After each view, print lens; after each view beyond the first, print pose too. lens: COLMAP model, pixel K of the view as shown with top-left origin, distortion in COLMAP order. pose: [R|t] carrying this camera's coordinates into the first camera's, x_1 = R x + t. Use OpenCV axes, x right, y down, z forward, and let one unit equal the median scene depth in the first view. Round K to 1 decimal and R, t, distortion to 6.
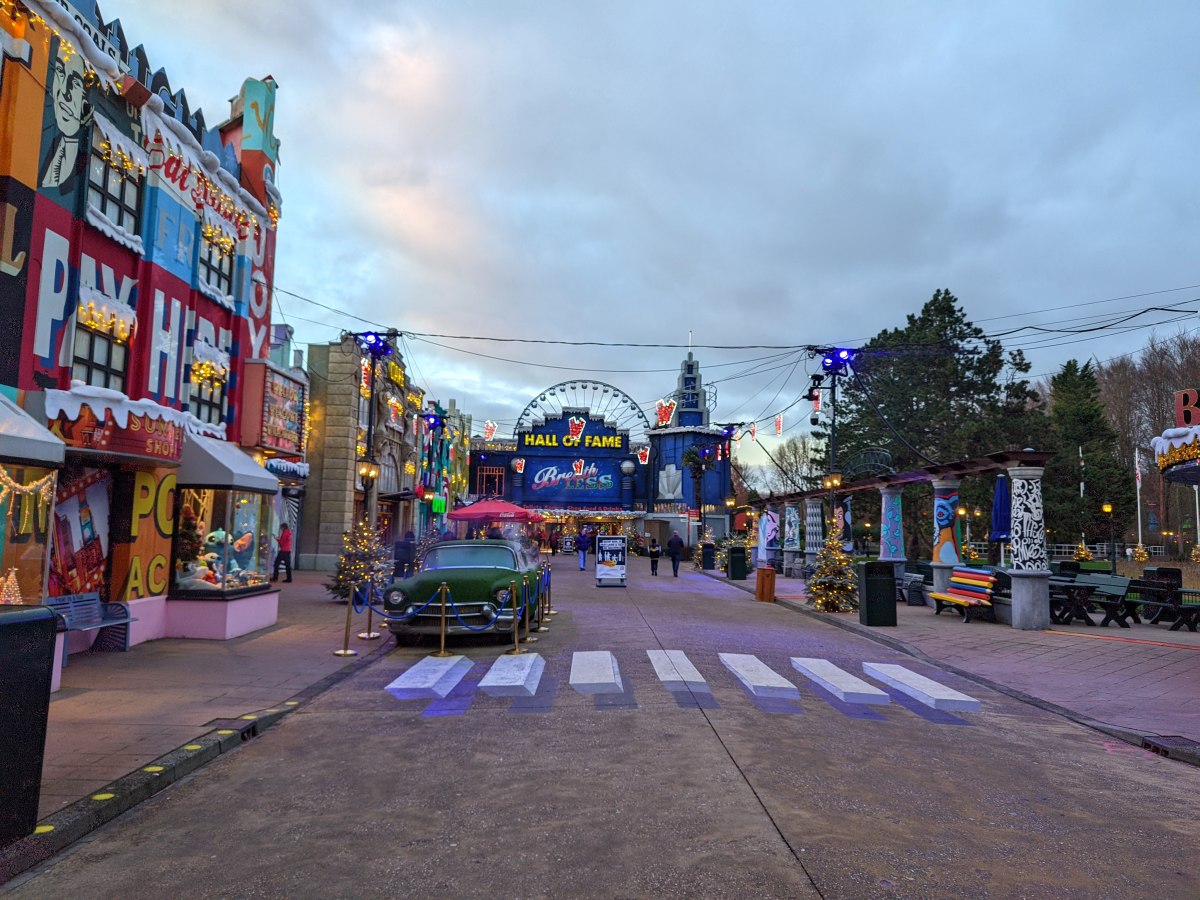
lens RADIAL K [[831.9, 0, 601.0], [0, 831.9, 447.6], [0, 0, 1]] dist [0.026343, 0.002712]
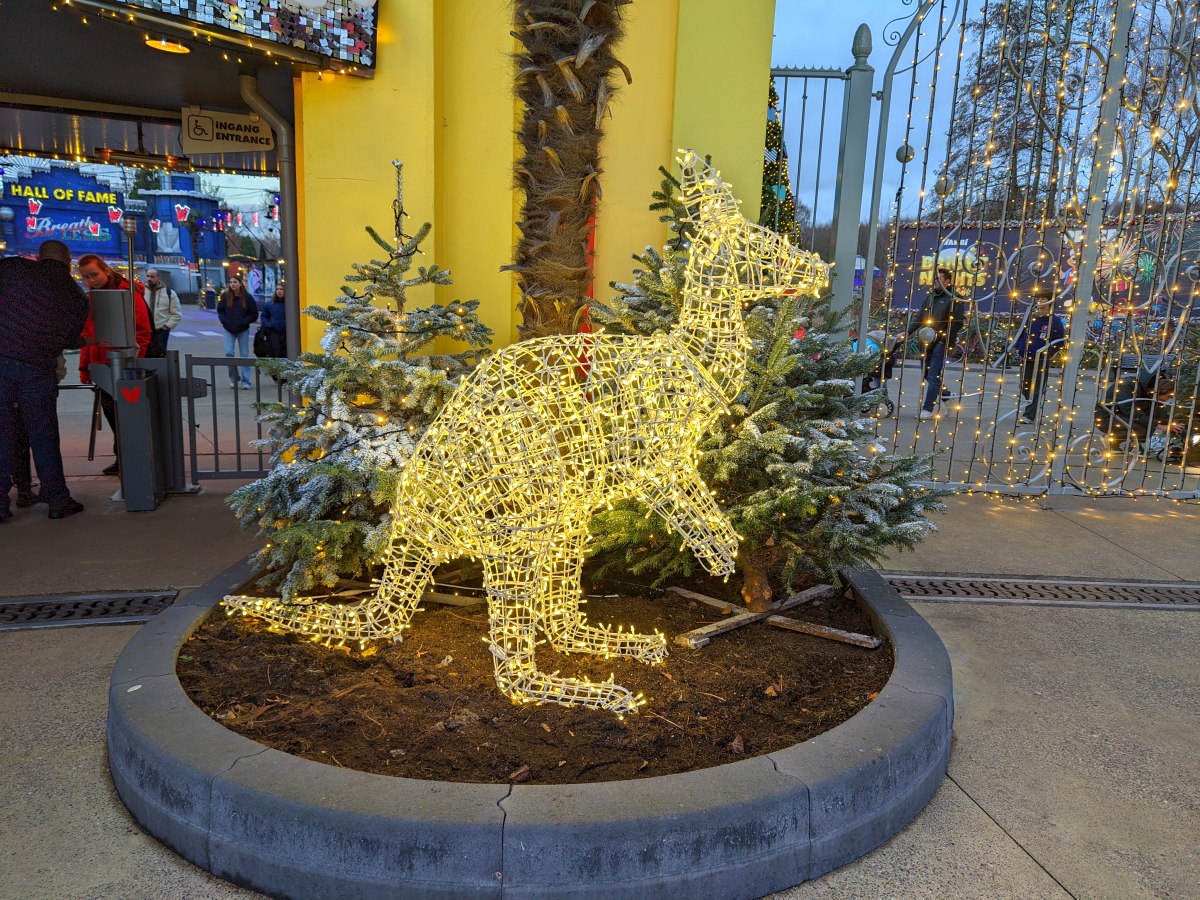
lens RADIAL K [[831.9, 0, 602.3], [0, 831.9, 447.2], [0, 0, 1]] dist [0.026343, 0.002712]
pose [[0.841193, -0.089349, 0.533301, -0.060955], [-0.071319, 0.959306, 0.273214, -0.043502], [-0.536011, -0.267860, 0.800589, -0.373596]]
